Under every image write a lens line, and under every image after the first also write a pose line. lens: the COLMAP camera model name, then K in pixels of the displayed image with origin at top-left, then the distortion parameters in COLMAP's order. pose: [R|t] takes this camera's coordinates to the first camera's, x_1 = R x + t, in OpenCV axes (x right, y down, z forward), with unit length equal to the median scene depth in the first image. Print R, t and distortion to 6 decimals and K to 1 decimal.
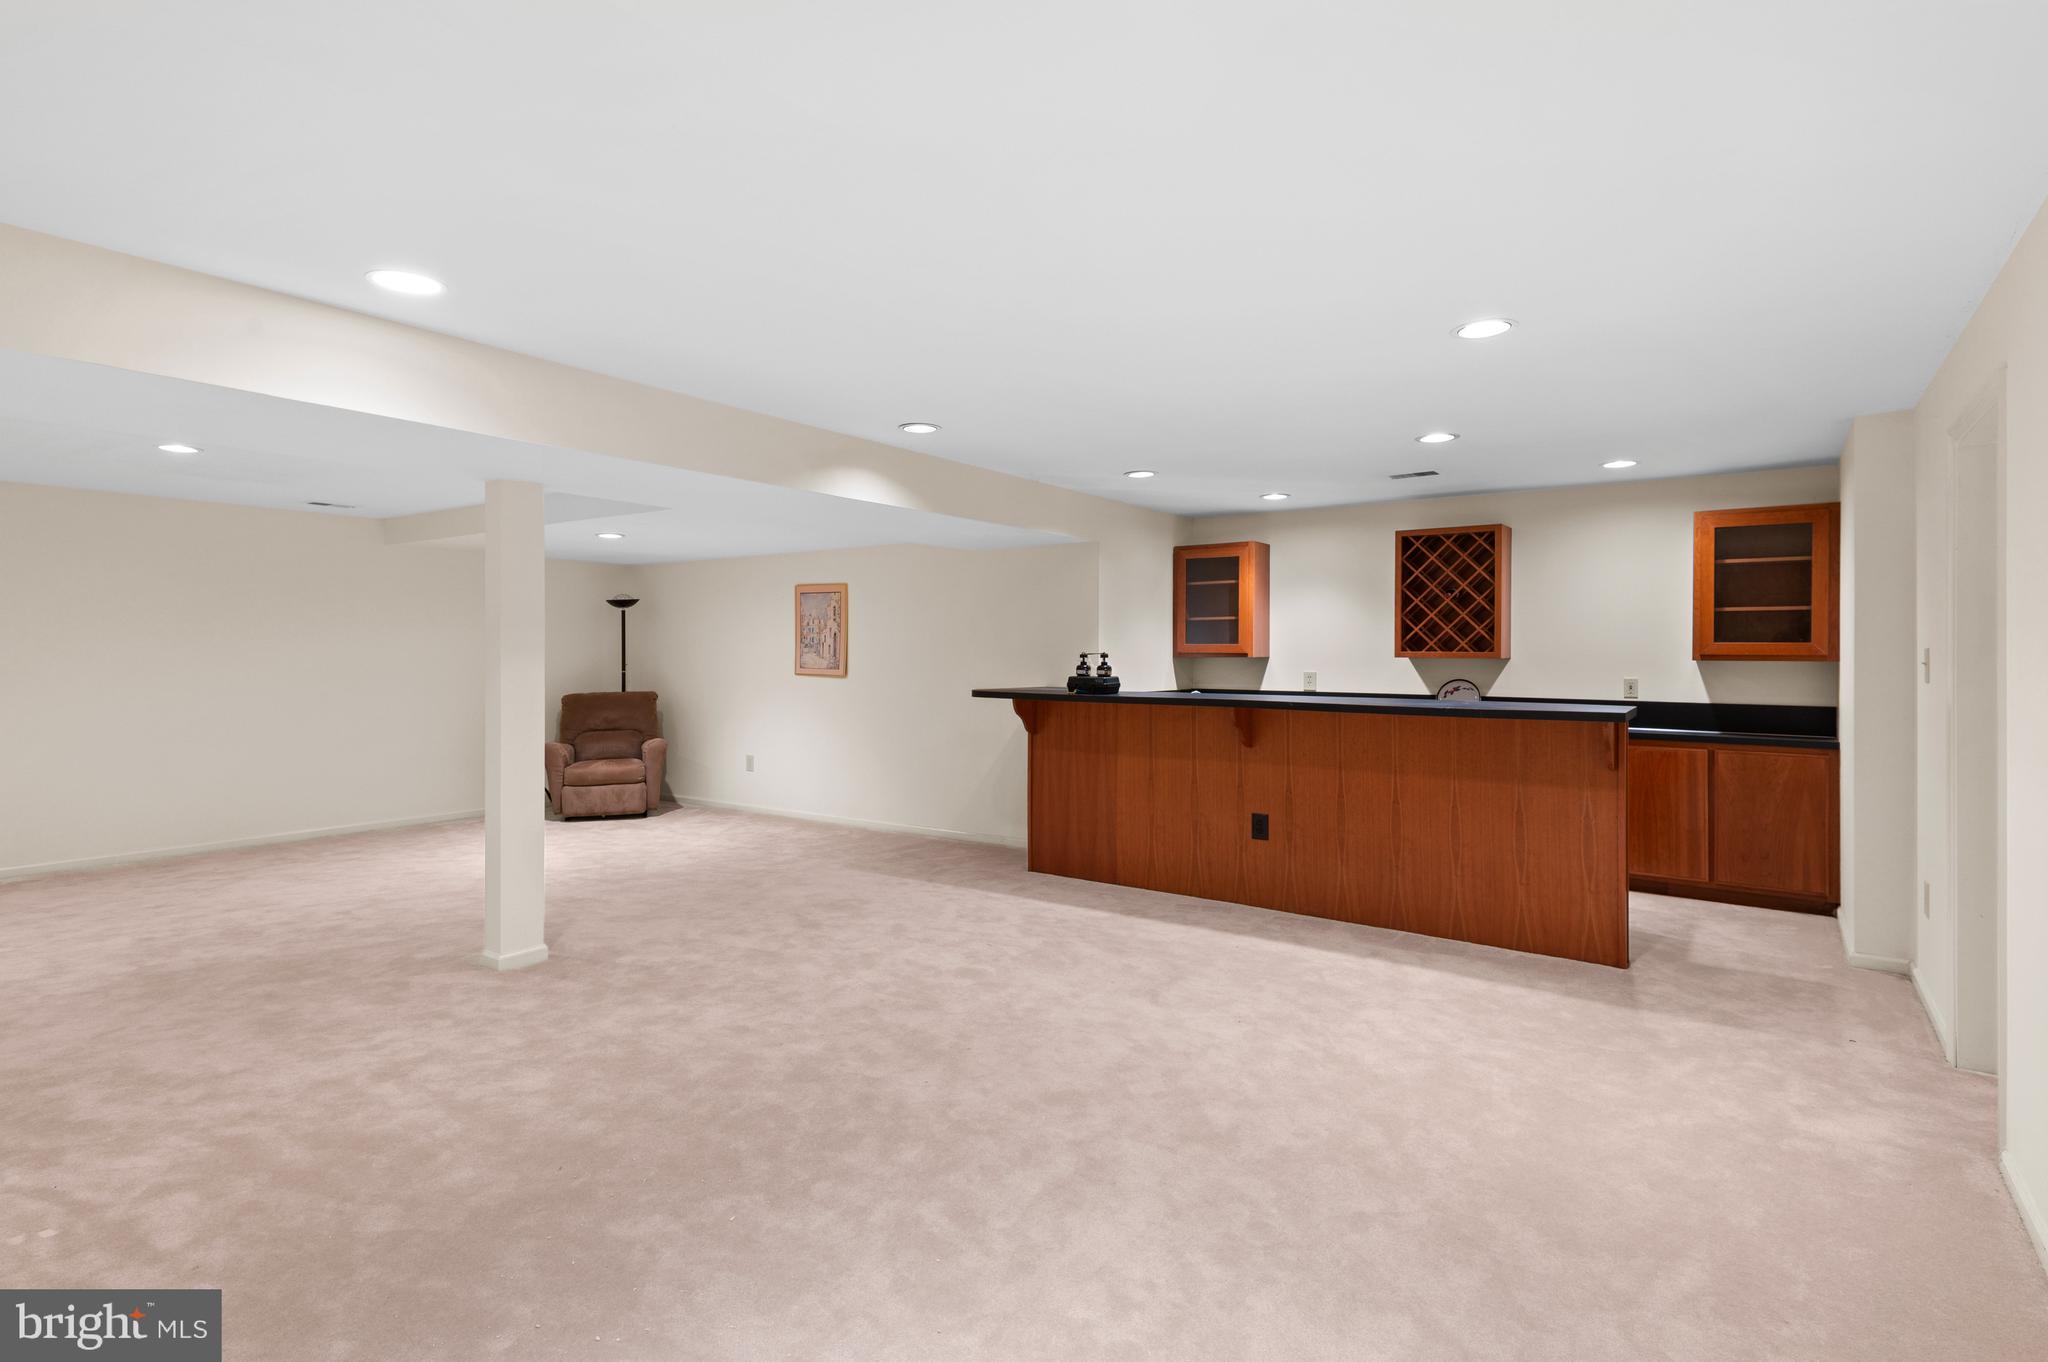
lens RADIAL K [[1017.1, 0, 1015.4], [0, 1017.1, 666.4], [0, 0, 1]] dist [0.004287, -0.000472]
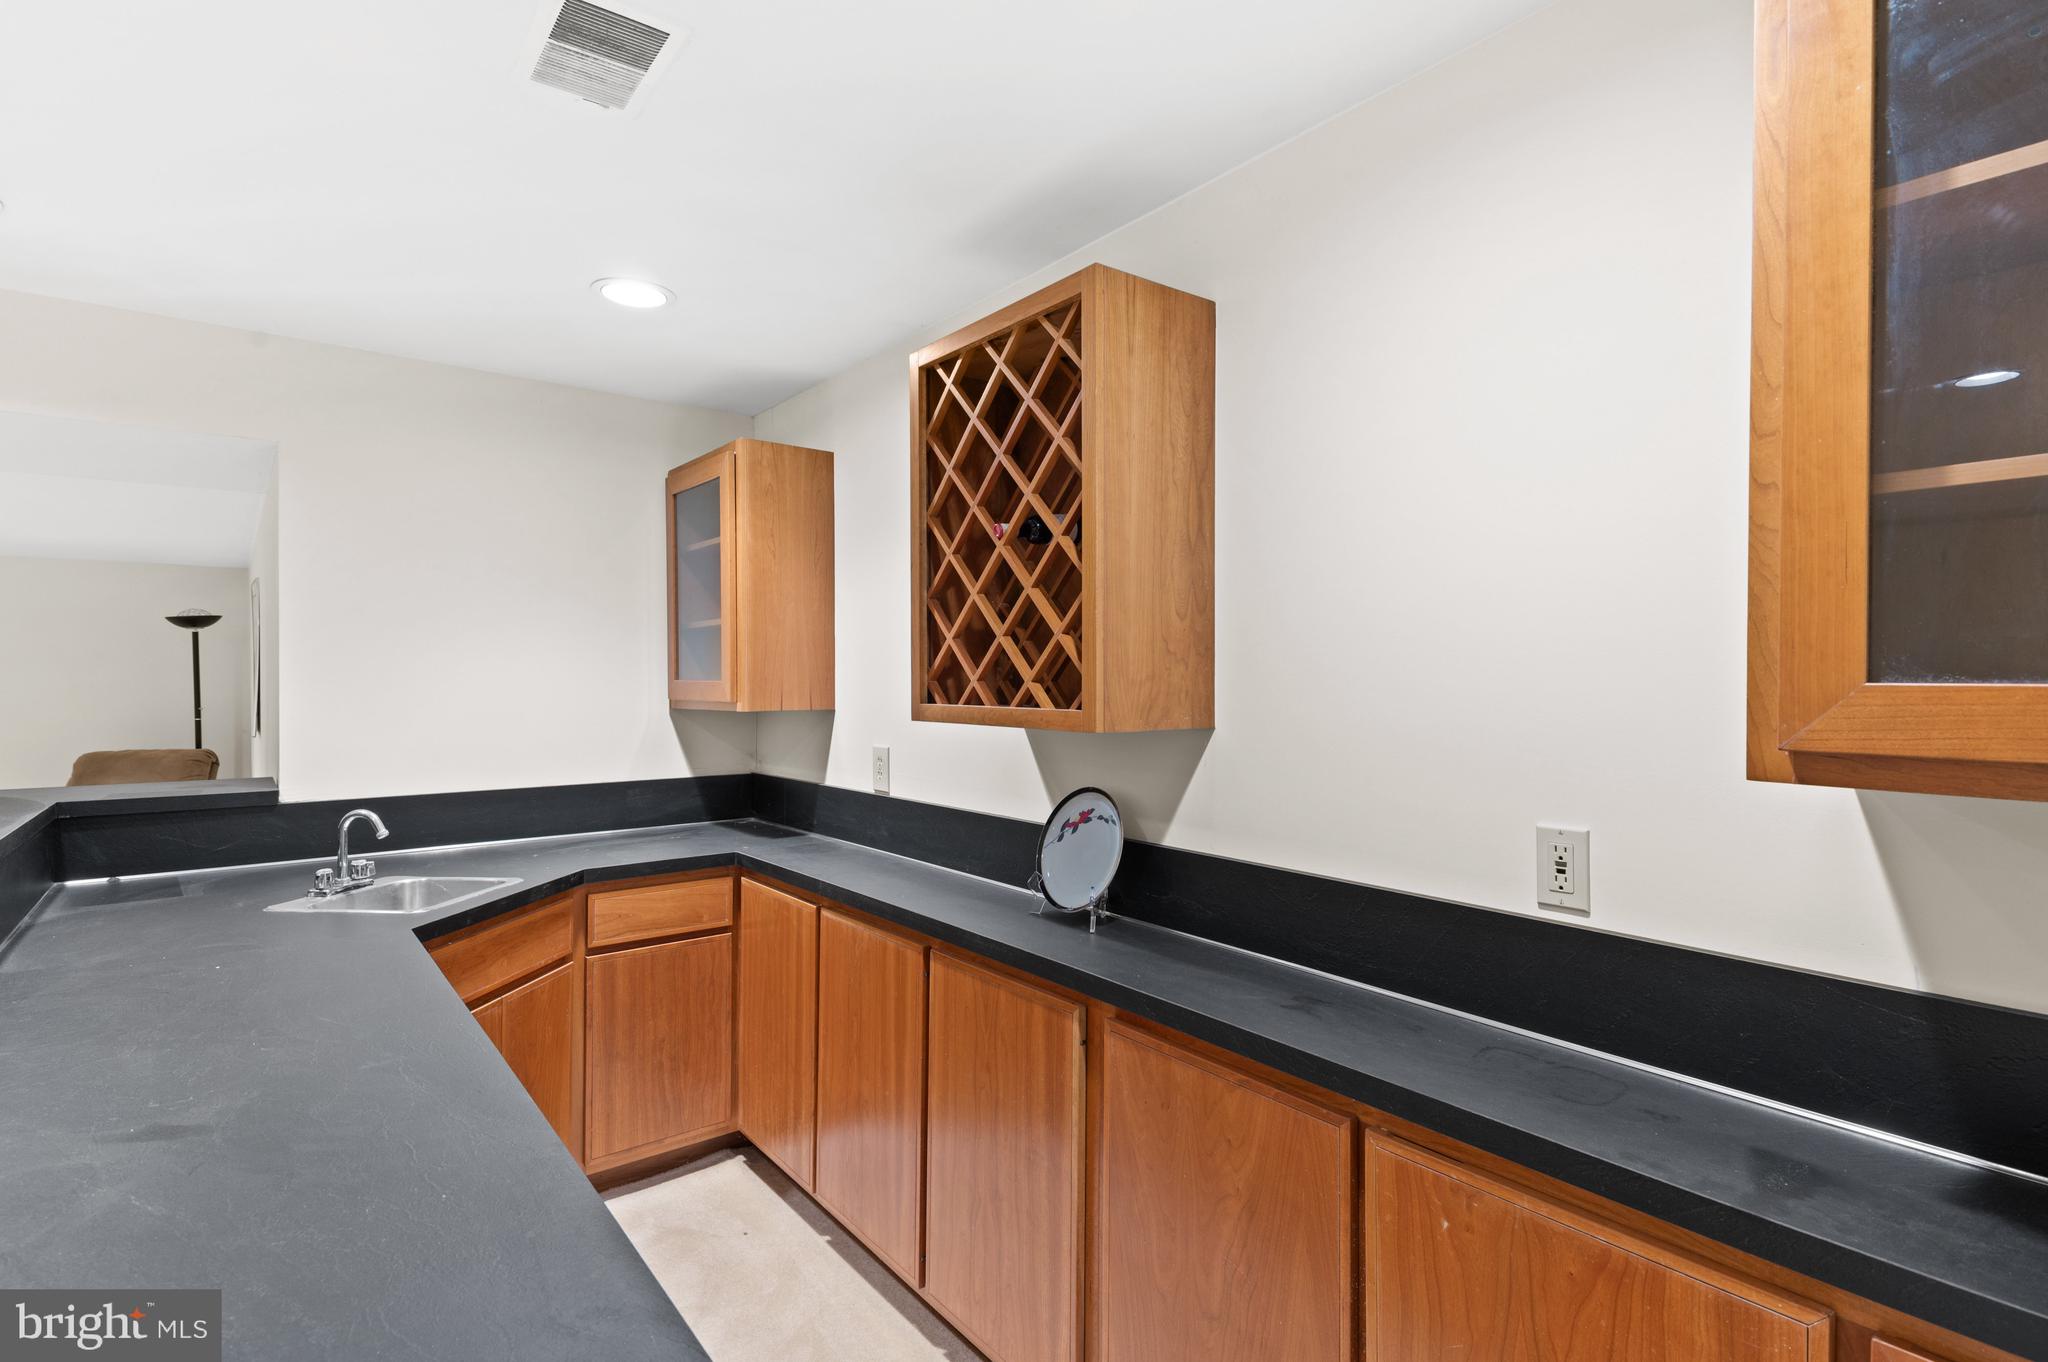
lens RADIAL K [[1017.1, 0, 1032.9], [0, 1017.1, 686.4], [0, 0, 1]] dist [0.004287, -0.000472]
pose [[0.962402, -0.004083, -0.271600, 0.515922], [0.003452, 0.999990, -0.002800, -0.019664], [0.271609, 0.001757, 0.962406, 0.691342]]
